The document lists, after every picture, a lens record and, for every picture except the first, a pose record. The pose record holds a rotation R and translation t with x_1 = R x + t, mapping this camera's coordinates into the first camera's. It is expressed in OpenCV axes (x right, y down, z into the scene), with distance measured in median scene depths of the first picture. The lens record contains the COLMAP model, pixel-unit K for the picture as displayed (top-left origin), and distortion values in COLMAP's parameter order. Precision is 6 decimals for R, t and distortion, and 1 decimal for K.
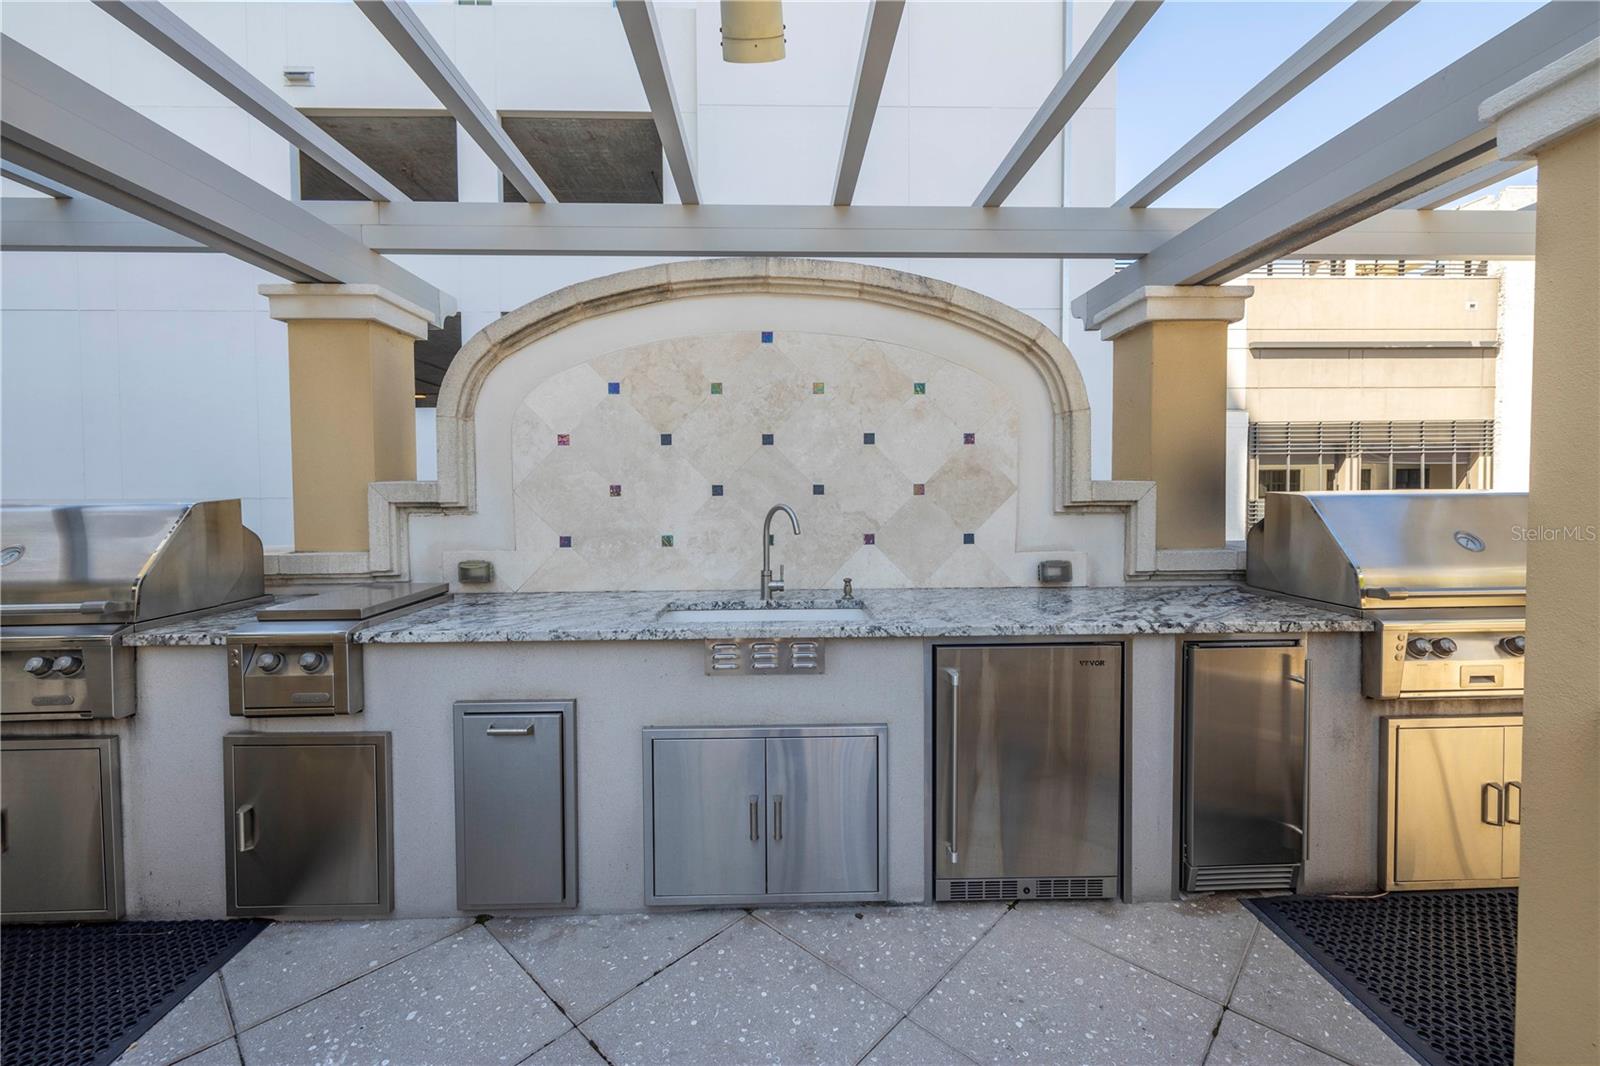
lens RADIAL K [[673.1, 0, 798.4], [0, 673.1, 511.6], [0, 0, 1]] dist [-0.001200, -0.001143]
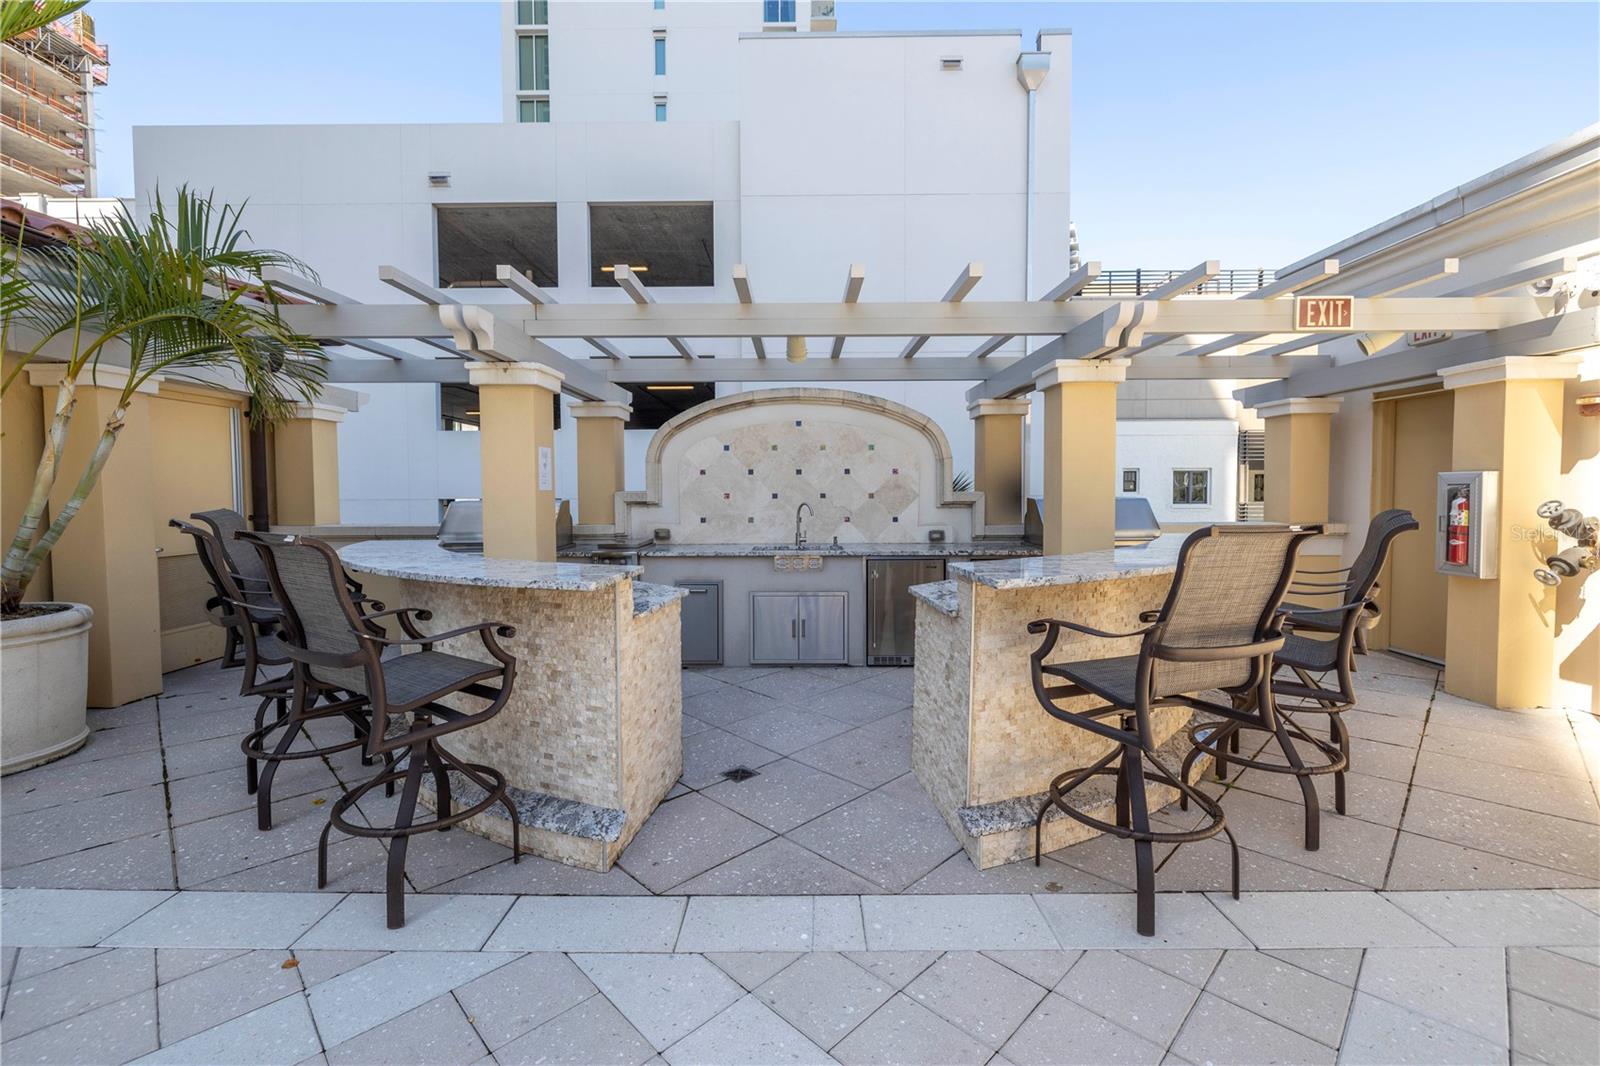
lens RADIAL K [[673.1, 0, 798.4], [0, 673.1, 511.6], [0, 0, 1]] dist [-0.001200, -0.001143]
pose [[0.999391, 0.002638, -0.034782, 0.026950], [-0.002742, 0.999992, -0.002947, 0.023004], [0.034774, 0.003041, 0.999391, -1.104442]]
